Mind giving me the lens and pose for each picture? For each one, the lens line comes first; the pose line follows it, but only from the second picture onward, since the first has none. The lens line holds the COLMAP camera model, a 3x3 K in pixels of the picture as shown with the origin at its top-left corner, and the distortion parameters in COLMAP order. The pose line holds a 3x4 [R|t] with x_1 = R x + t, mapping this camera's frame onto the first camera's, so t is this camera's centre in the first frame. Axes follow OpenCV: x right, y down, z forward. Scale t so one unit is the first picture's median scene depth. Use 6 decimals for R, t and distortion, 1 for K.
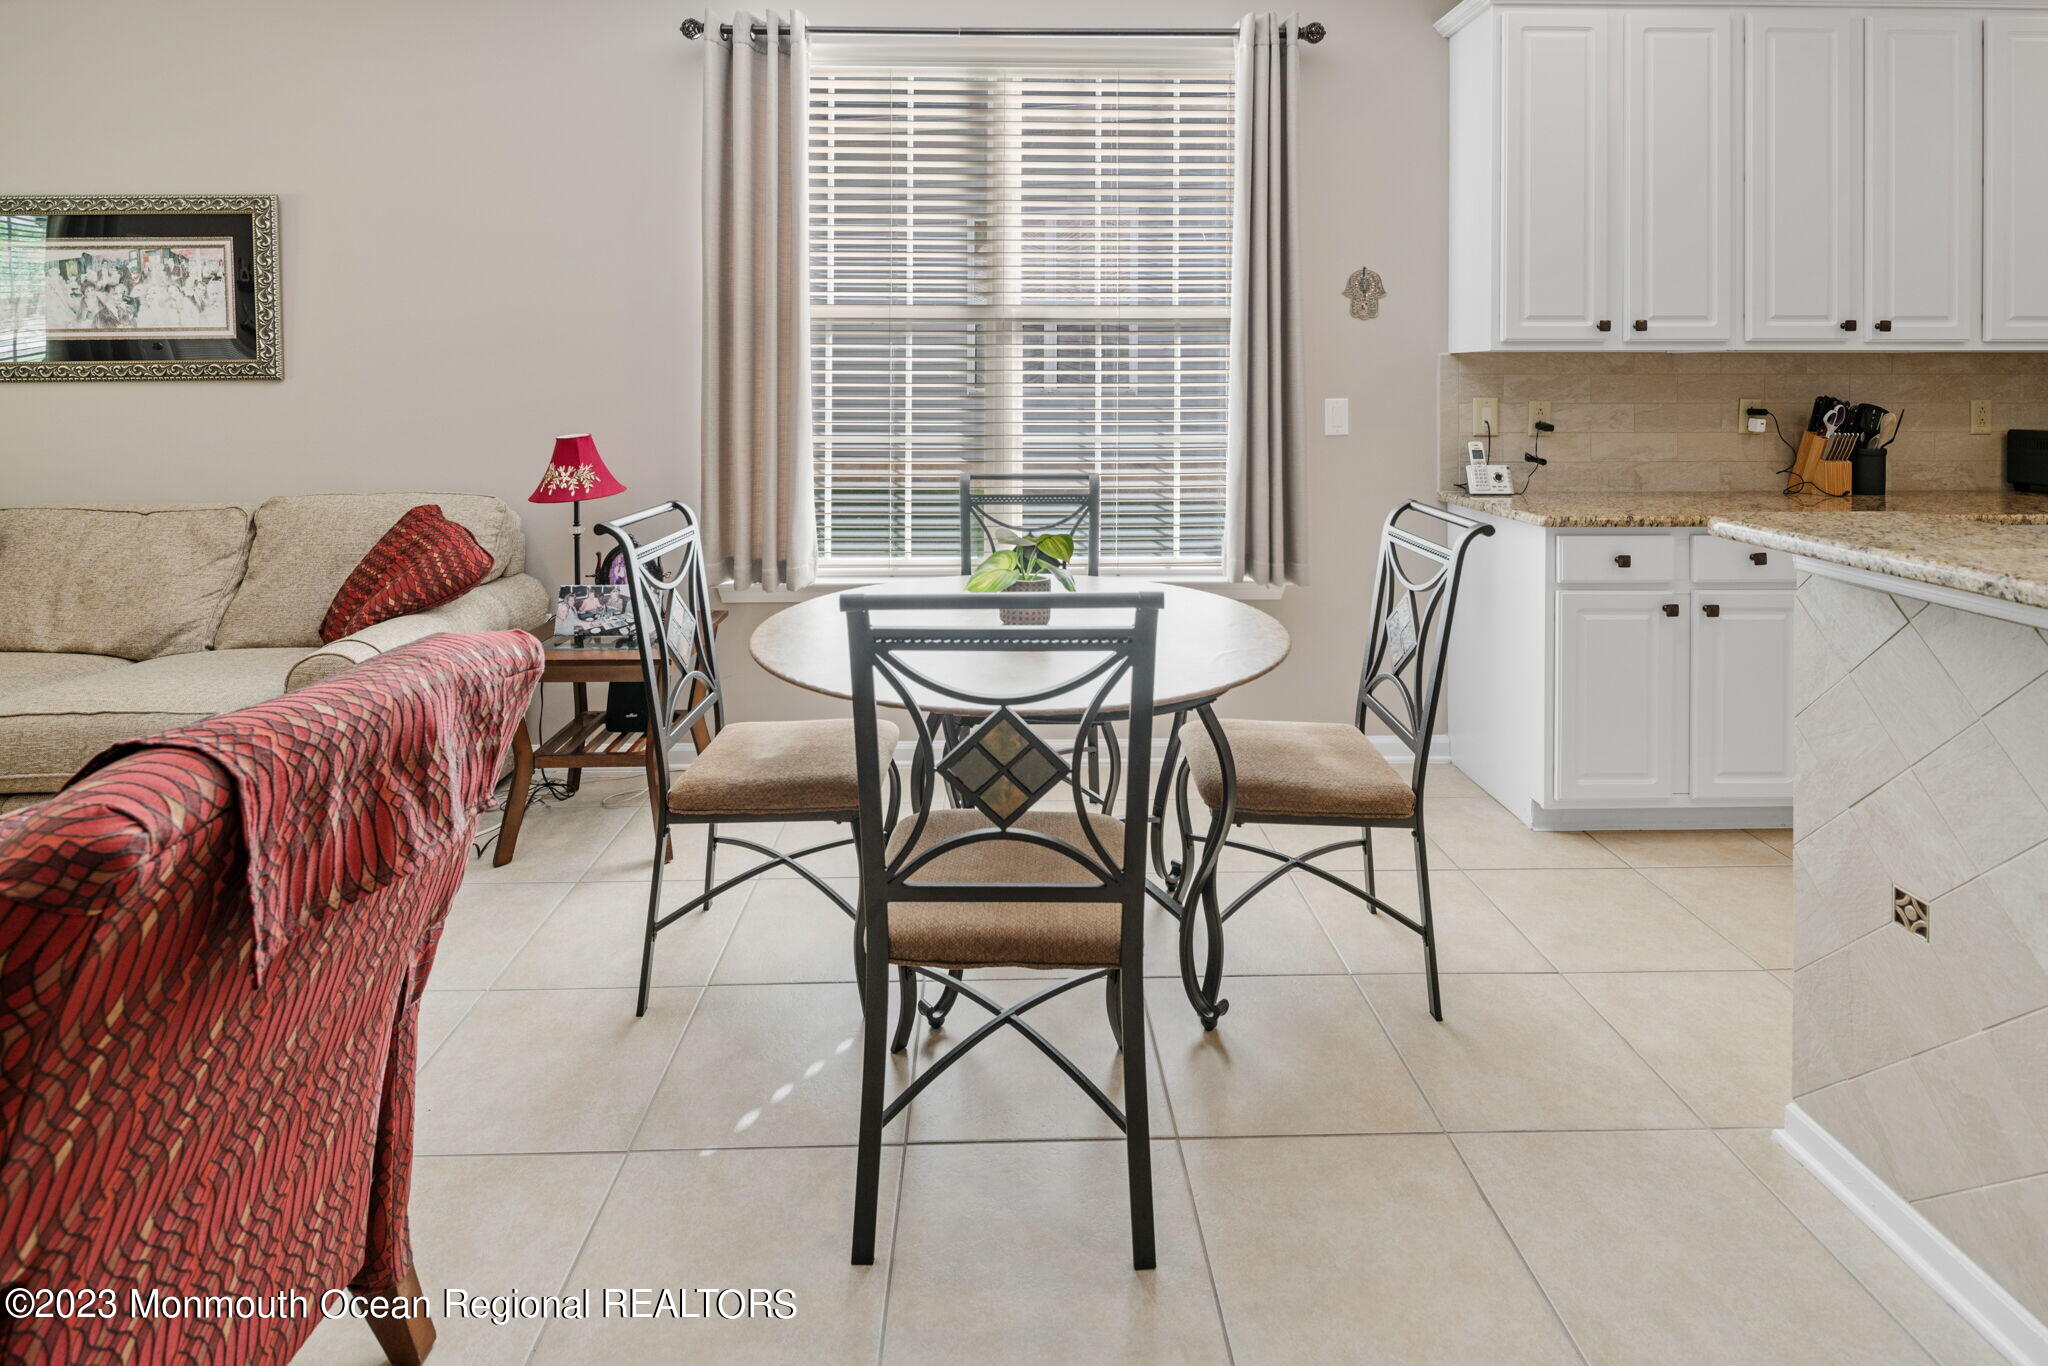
lens RADIAL K [[1001.5, 0, 1016.6], [0, 1001.5, 384.4], [0, 0, 1]] dist [0.006687, -0.004840]
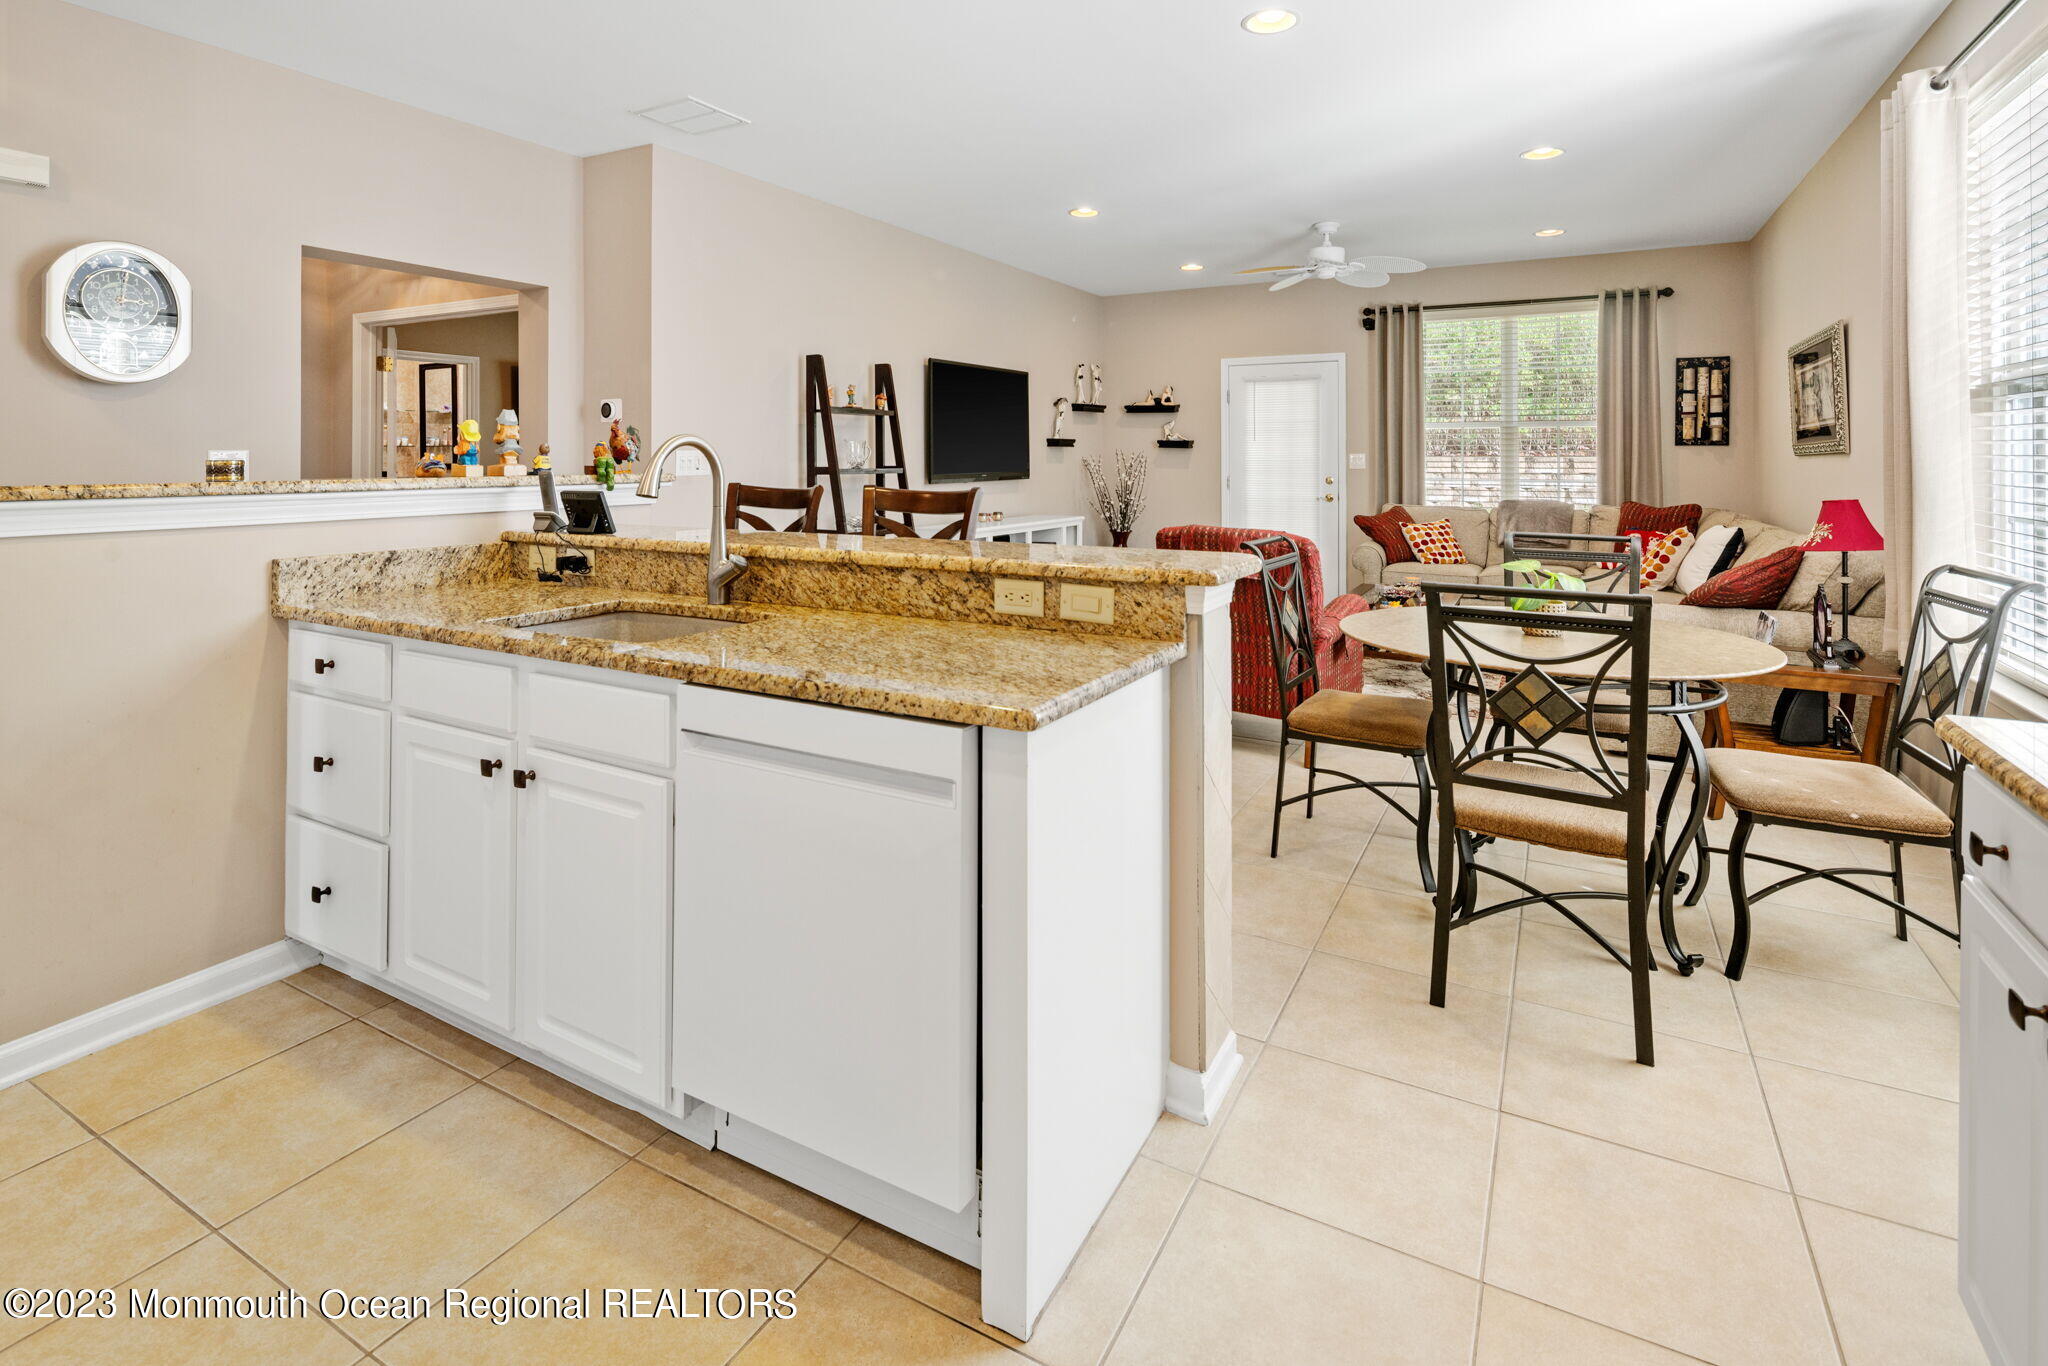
lens RADIAL K [[995.8, 0, 1009.3], [0, 995.8, 447.0], [0, 0, 1]] dist [-0.002779, -0.000498]
pose [[-0.514506, -0.008332, -0.857446, 1.047995], [-0.001045, 0.999958, -0.009090, 0.000377], [0.857486, -0.003781, -0.514493, 0.737551]]
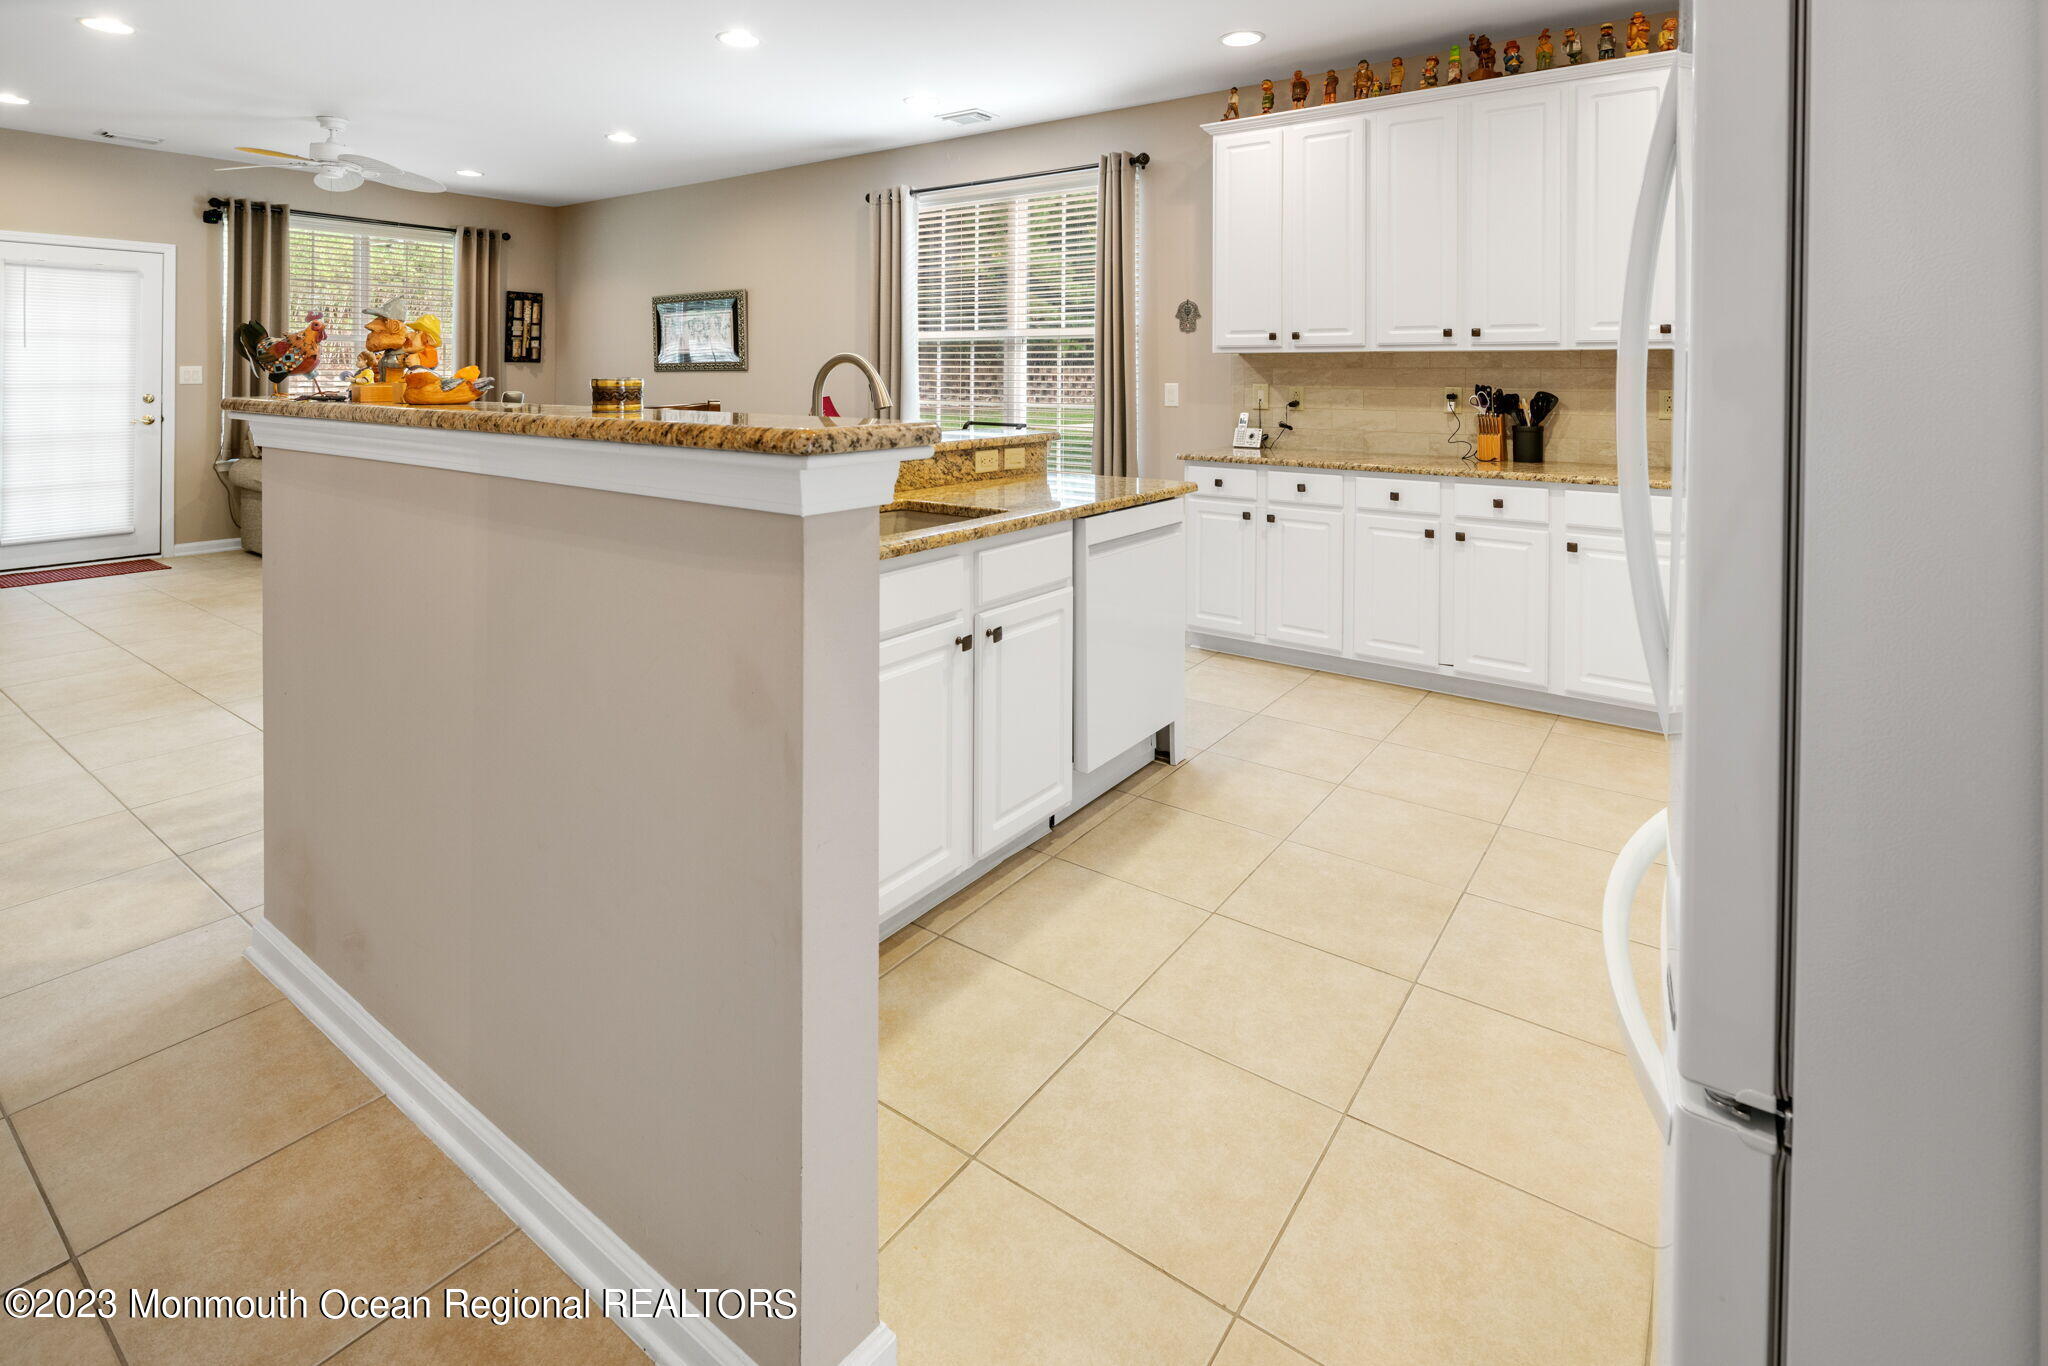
lens RADIAL K [[994.9, 0, 1016.8], [0, 994.9, 371.7], [0, 0, 1]] dist [0.006095, -0.005694]
pose [[0.792710, 0.002684, -0.609592, 1.147790], [-0.005665, 0.999980, -0.002965, 0.001802], [0.609572, 0.005804, 0.792709, -0.418946]]
